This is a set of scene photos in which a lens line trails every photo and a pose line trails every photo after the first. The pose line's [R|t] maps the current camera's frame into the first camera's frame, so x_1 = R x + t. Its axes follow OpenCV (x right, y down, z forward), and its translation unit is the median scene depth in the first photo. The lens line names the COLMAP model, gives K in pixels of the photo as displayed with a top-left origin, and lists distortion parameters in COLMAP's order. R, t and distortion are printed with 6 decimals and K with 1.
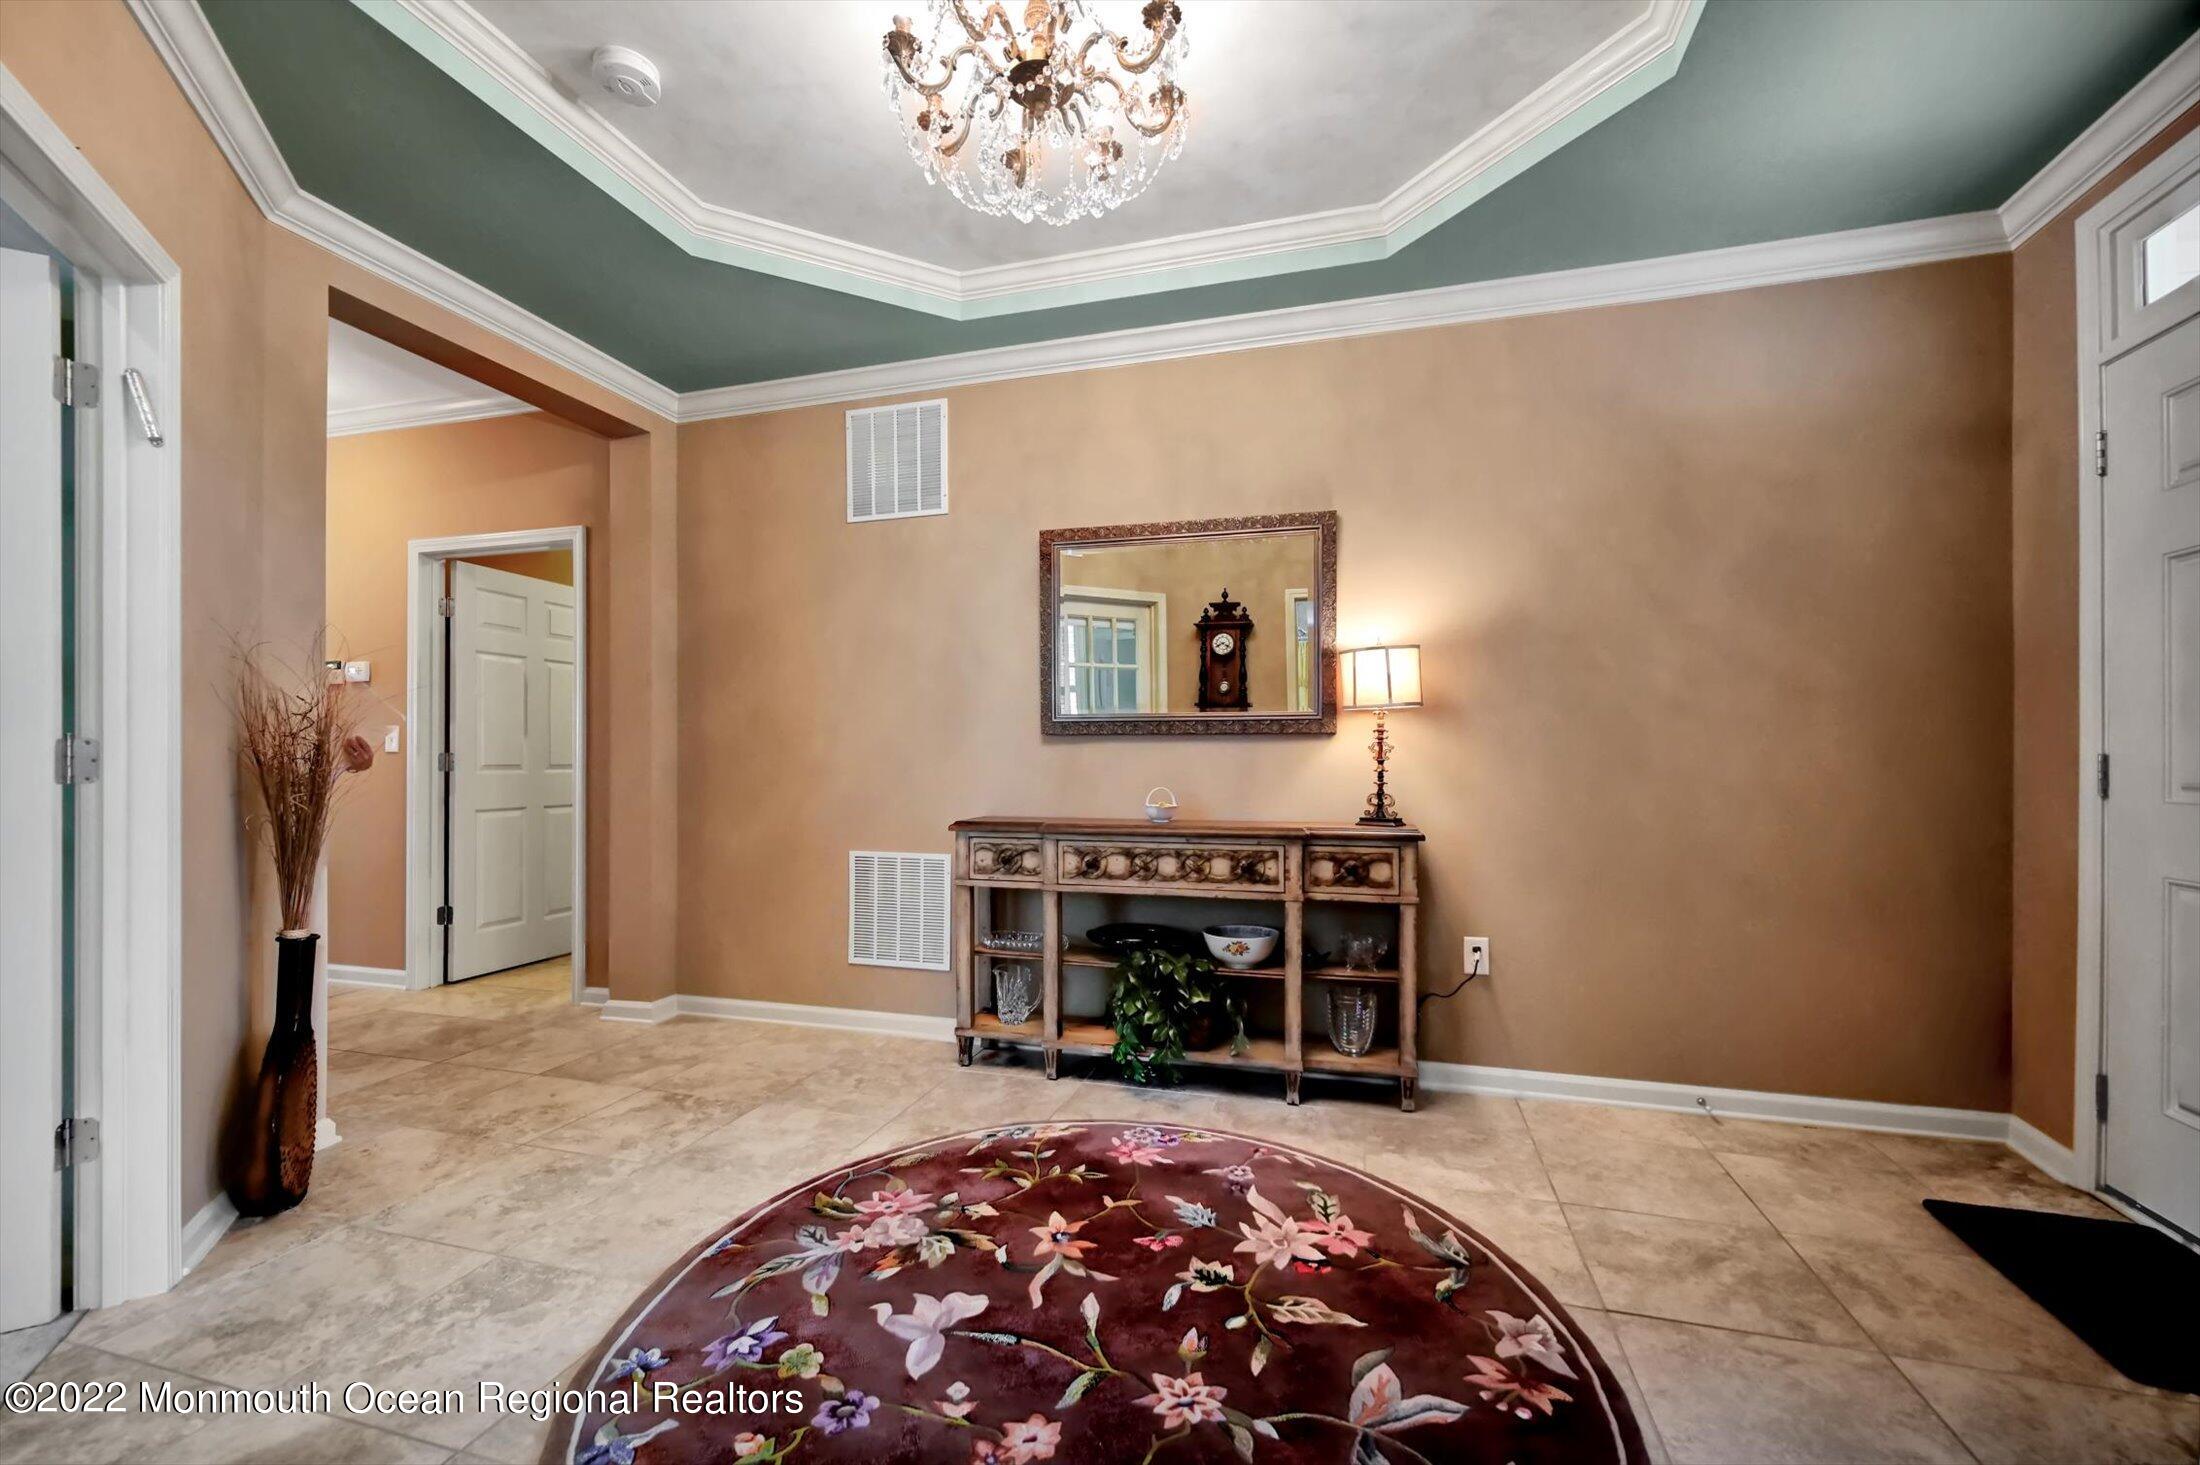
lens RADIAL K [[897.5, 0, 1101.2], [0, 897.5, 767.5], [0, 0, 1]] dist [-0.000162, -0.000063]
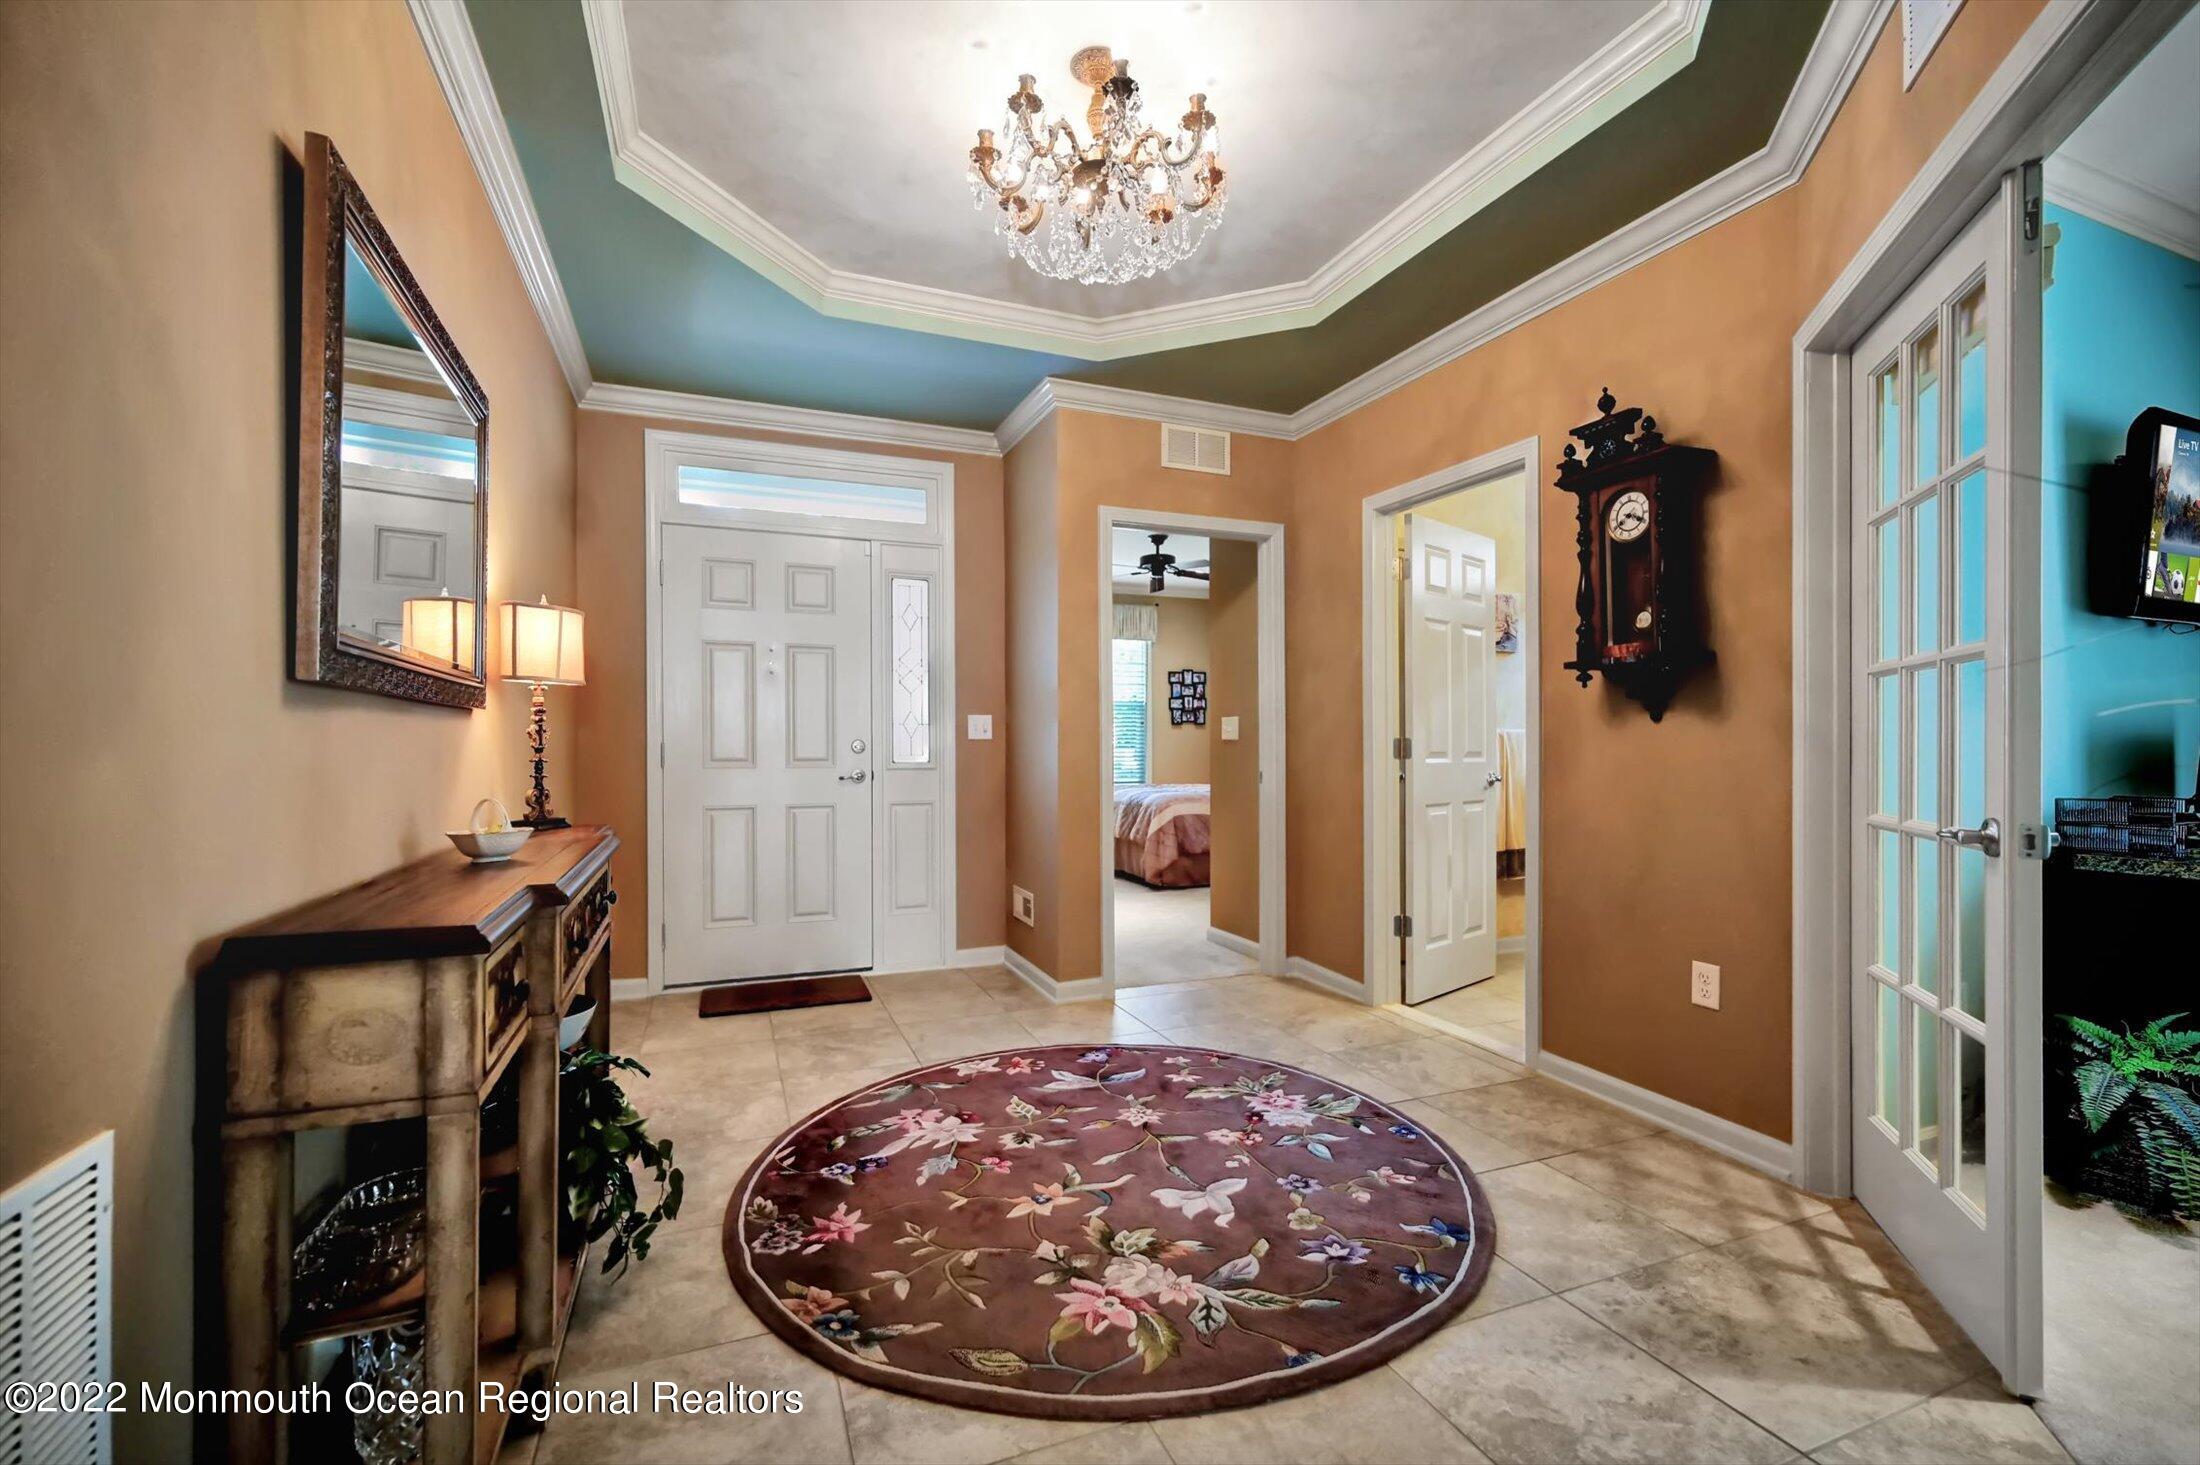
lens RADIAL K [[921.4, 0, 1097.6], [0, 921.4, 741.6], [0, 0, 1]] dist [0.002157, 0.000088]
pose [[-0.621941, 0.004287, 0.783052, -0.978636], [0.006380, 0.999980, -0.000408, -0.015984], [-0.783038, 0.004742, -0.621956, 1.690708]]
